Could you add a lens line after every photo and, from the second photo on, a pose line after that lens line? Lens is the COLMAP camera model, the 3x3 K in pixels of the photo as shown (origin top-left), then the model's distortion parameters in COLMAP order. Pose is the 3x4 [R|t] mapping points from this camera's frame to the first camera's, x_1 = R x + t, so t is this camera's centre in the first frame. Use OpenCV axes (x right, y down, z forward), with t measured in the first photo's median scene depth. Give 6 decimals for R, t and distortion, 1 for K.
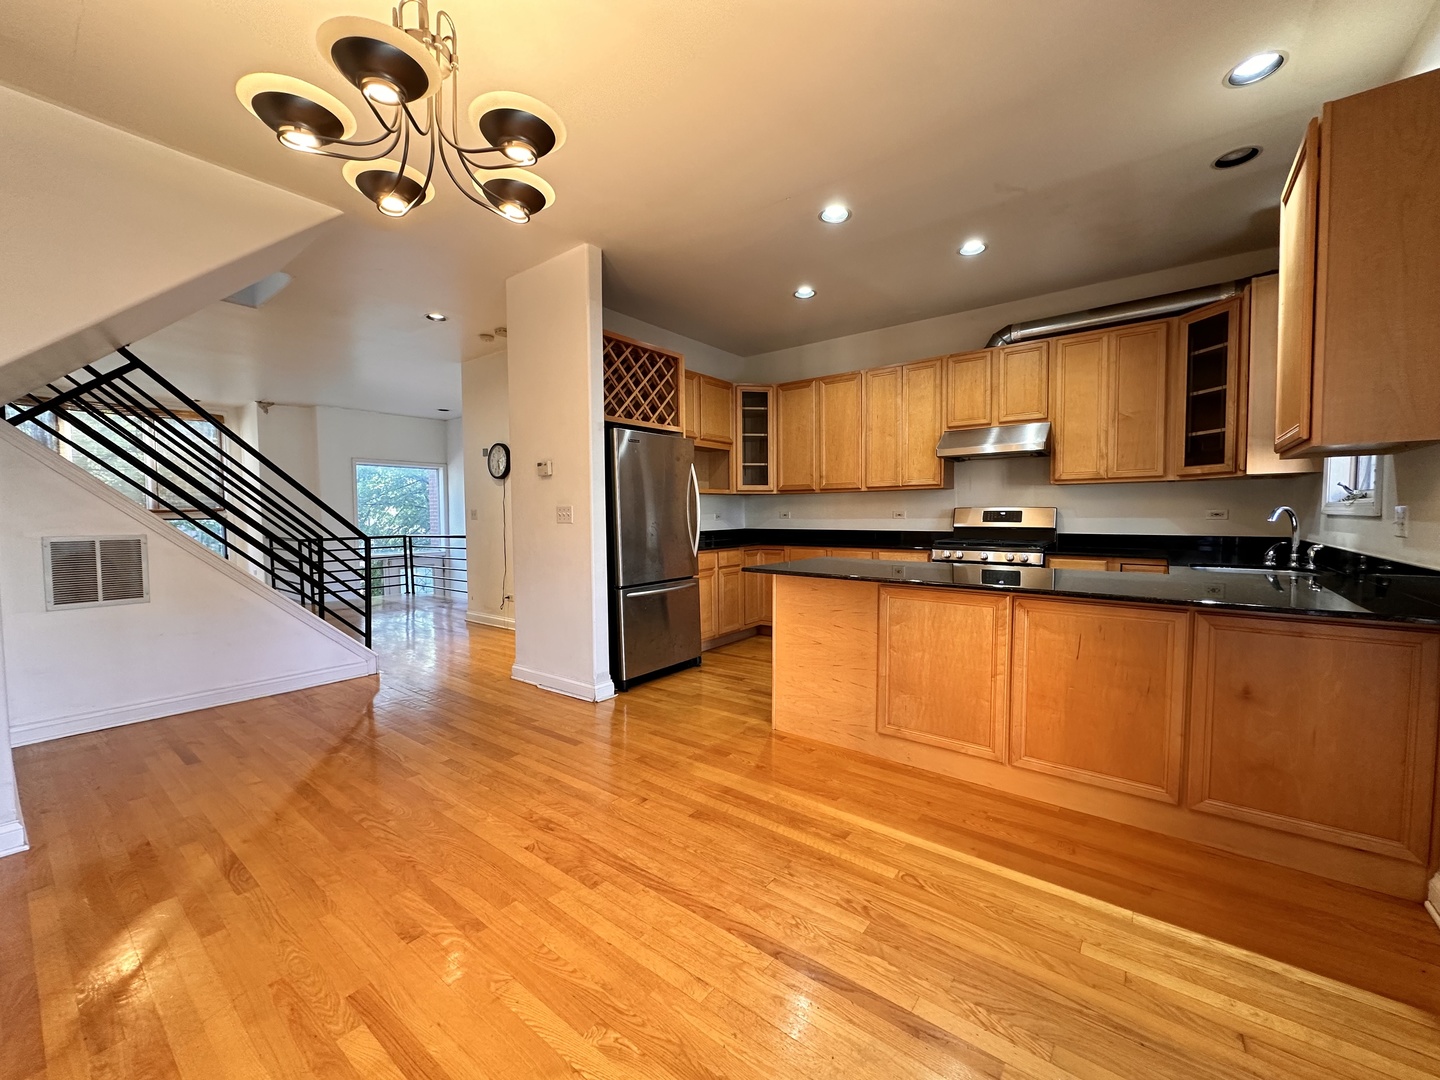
lens RADIAL K [[574.3, 0, 719.0], [0, 574.3, 540.1], [0, 0, 1]] dist [-0.001347, 0.000233]
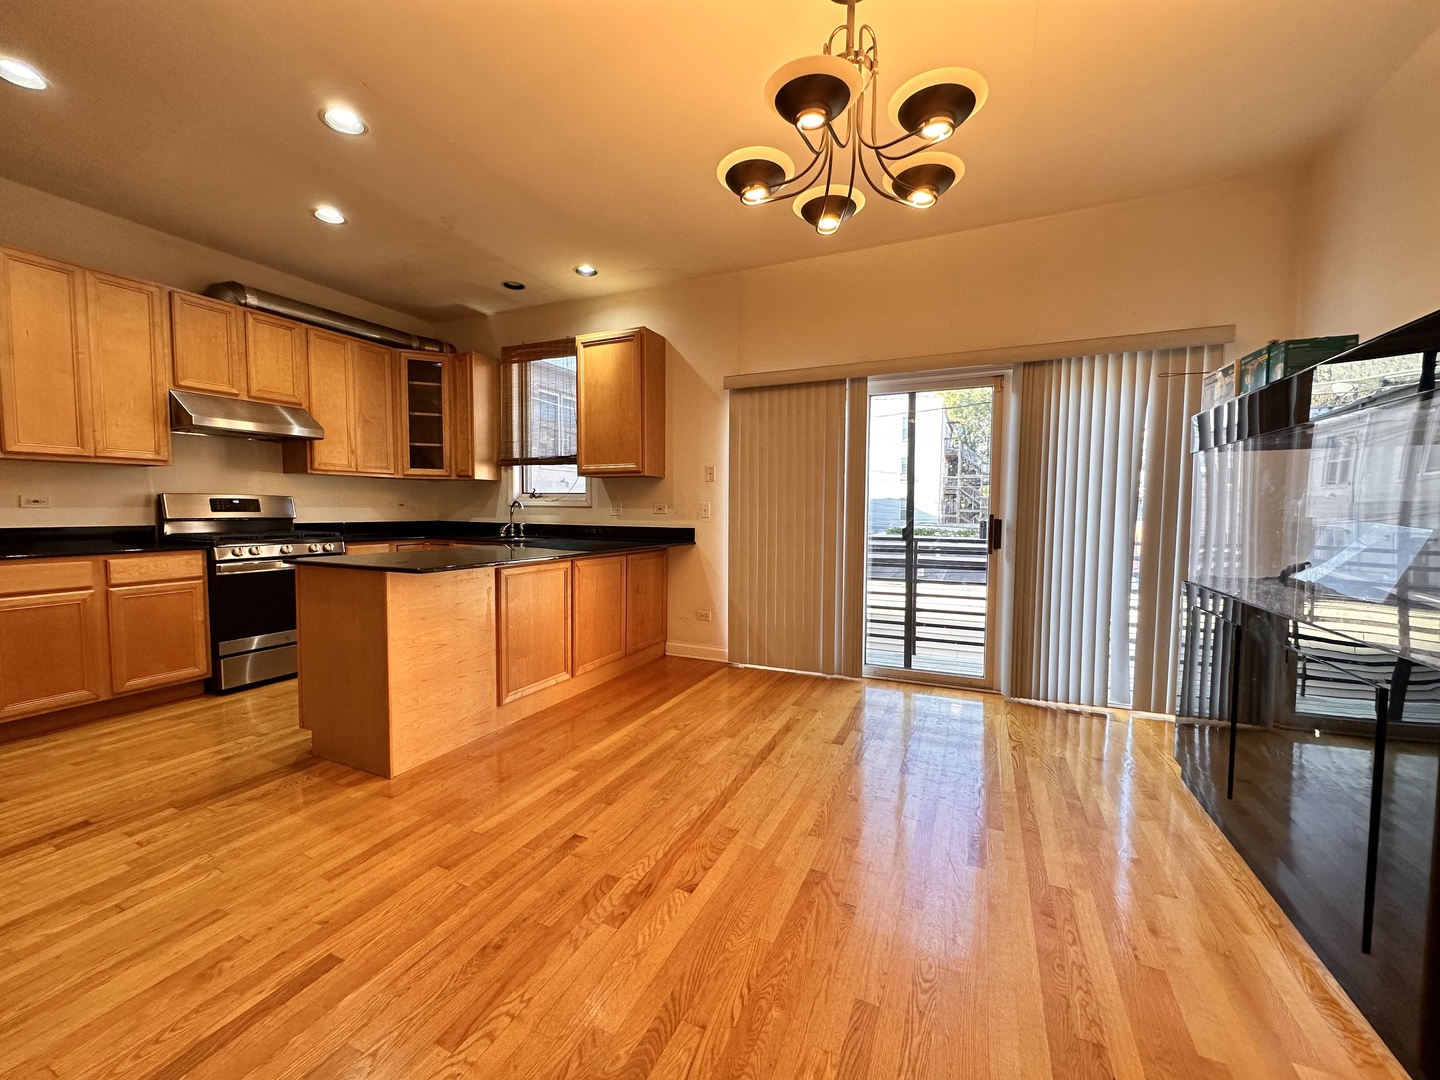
lens RADIAL K [[574.3, 0, 721.9], [0, 574.3, 539.8], [0, 0, 1]] dist [-0.001347, 0.000233]
pose [[-0.234694, -0.050305, 0.970767, -0.724077], [0.039764, 0.997327, 0.061295, -0.019744], [-0.971256, 0.052987, -0.232067, 0.713384]]
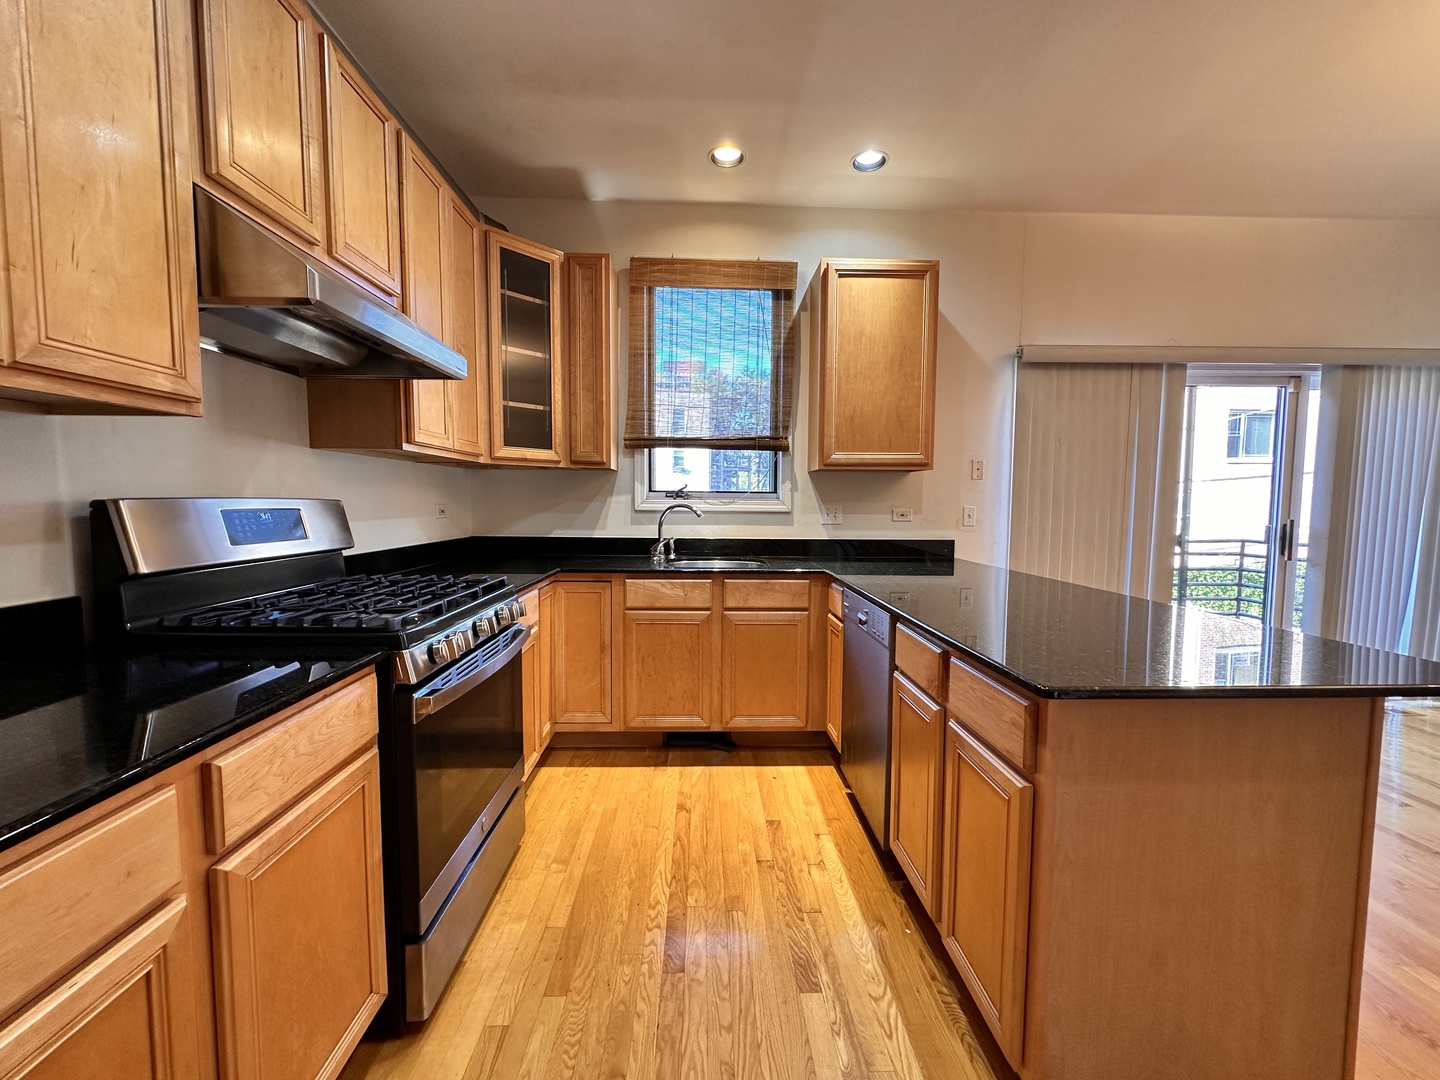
lens RADIAL K [[574.3, 0, 726.0], [0, 574.3, 540.5], [0, 0, 1]] dist [-0.001347, 0.000233]
pose [[-0.640666, -0.053391, 0.765961, 0.077427], [0.033661, 0.994667, 0.097487, -0.080657], [-0.767082, 0.088240, -0.635452, 1.440088]]
